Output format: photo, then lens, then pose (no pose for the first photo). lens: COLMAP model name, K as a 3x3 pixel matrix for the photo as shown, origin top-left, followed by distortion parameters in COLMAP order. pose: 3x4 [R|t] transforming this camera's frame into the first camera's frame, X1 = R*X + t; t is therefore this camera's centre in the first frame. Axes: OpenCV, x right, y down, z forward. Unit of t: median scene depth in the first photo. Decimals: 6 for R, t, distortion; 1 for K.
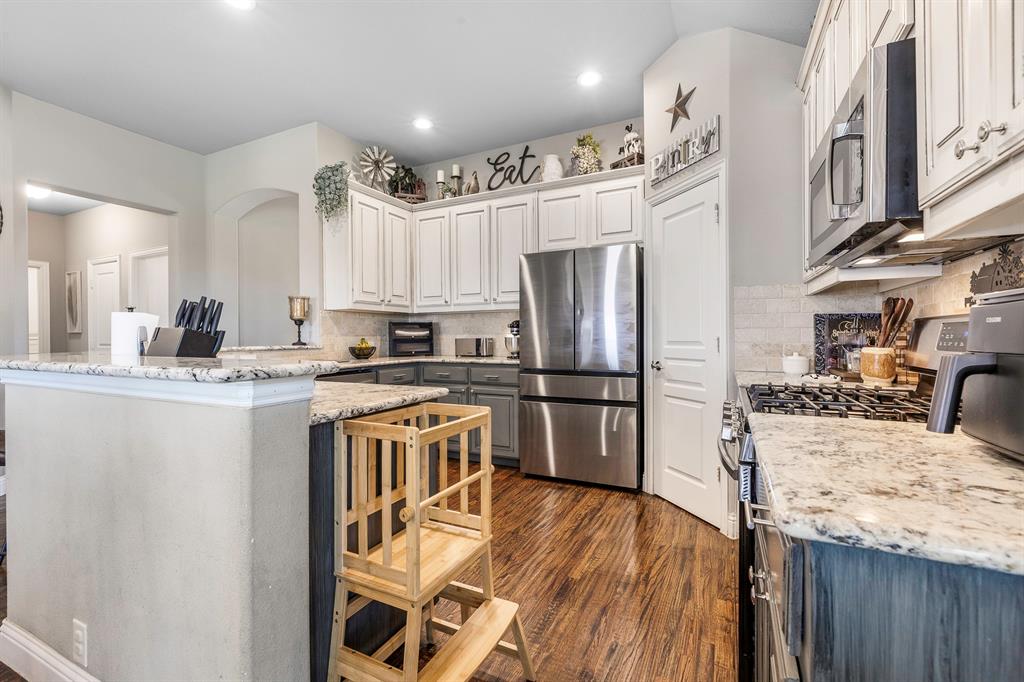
lens RADIAL K [[438.2, 0, 511.6], [0, 438.2, 336.8], [0, 0, 1]] dist [0.000104, 0.000238]
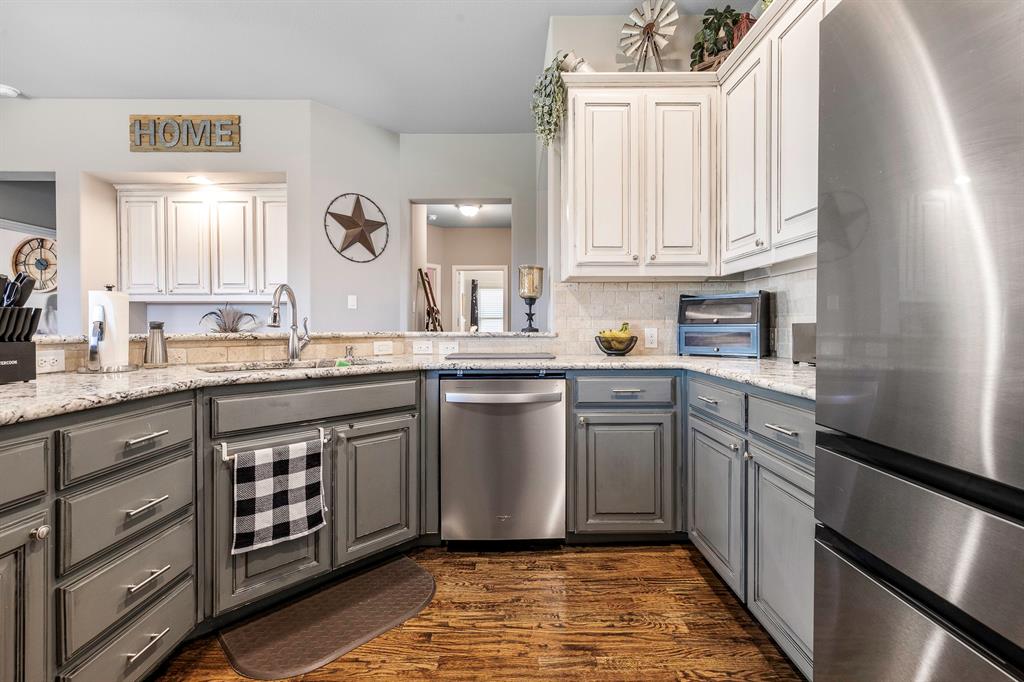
lens RADIAL K [[438.2, 0, 513.6], [0, 438.2, 330.0], [0, 0, 1]] dist [0.000104, 0.000238]
pose [[0.432450, 0.011763, -0.901581, 0.162515], [-0.002894, 0.999928, 0.011658, 0.006843], [0.901653, -0.002432, 0.432452, 0.599011]]
